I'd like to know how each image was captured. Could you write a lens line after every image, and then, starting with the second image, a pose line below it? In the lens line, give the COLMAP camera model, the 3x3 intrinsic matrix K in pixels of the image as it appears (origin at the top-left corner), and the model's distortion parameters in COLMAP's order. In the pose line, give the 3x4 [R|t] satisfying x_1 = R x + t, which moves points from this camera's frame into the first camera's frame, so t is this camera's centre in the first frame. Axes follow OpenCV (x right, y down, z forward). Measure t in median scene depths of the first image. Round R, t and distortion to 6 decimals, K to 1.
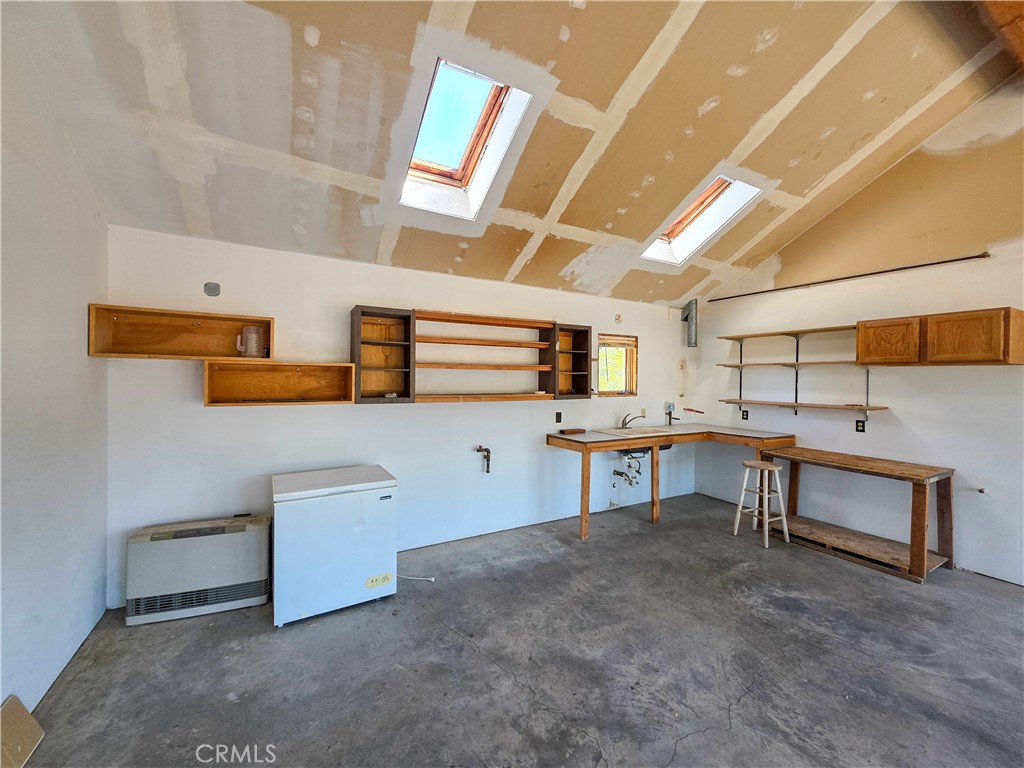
lens RADIAL K [[408.5, 0, 508.6], [0, 408.5, 380.2], [0, 0, 1]] dist [0.001850, -0.000048]
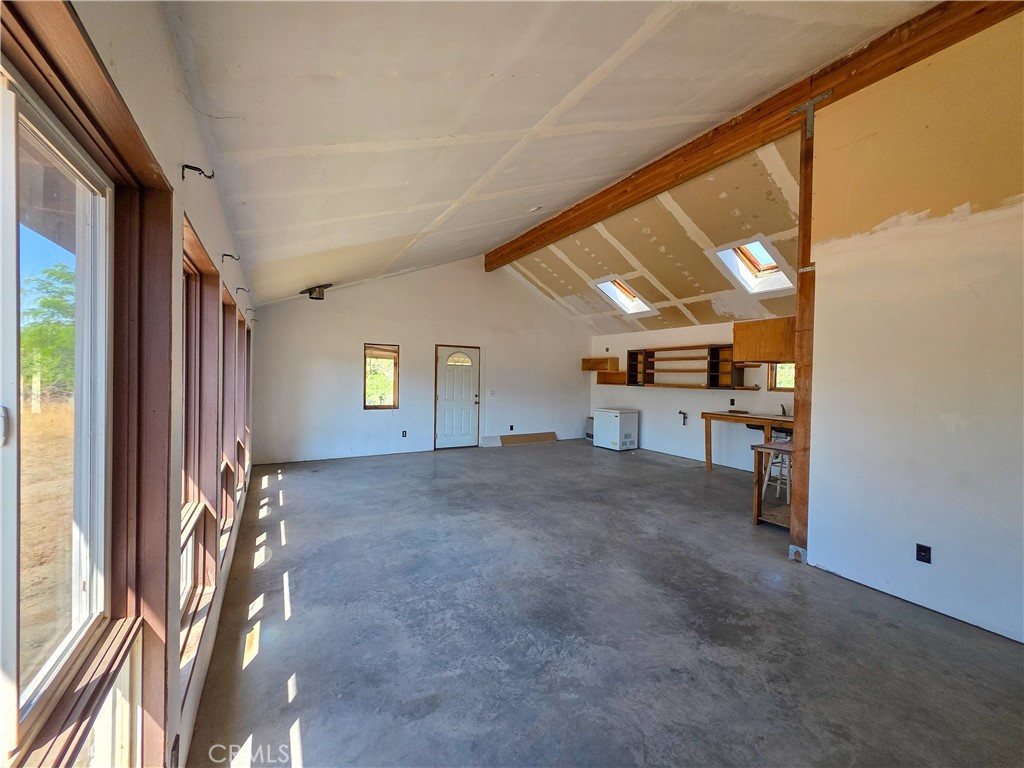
lens RADIAL K [[408.5, 0, 508.6], [0, 408.5, 380.2], [0, 0, 1]] dist [0.001850, -0.000048]
pose [[0.009487, -0.001458, -0.999954, 2.178374], [-0.027223, 0.999628, -0.001716, 0.042247], [0.999584, 0.027238, 0.009444, 0.150183]]
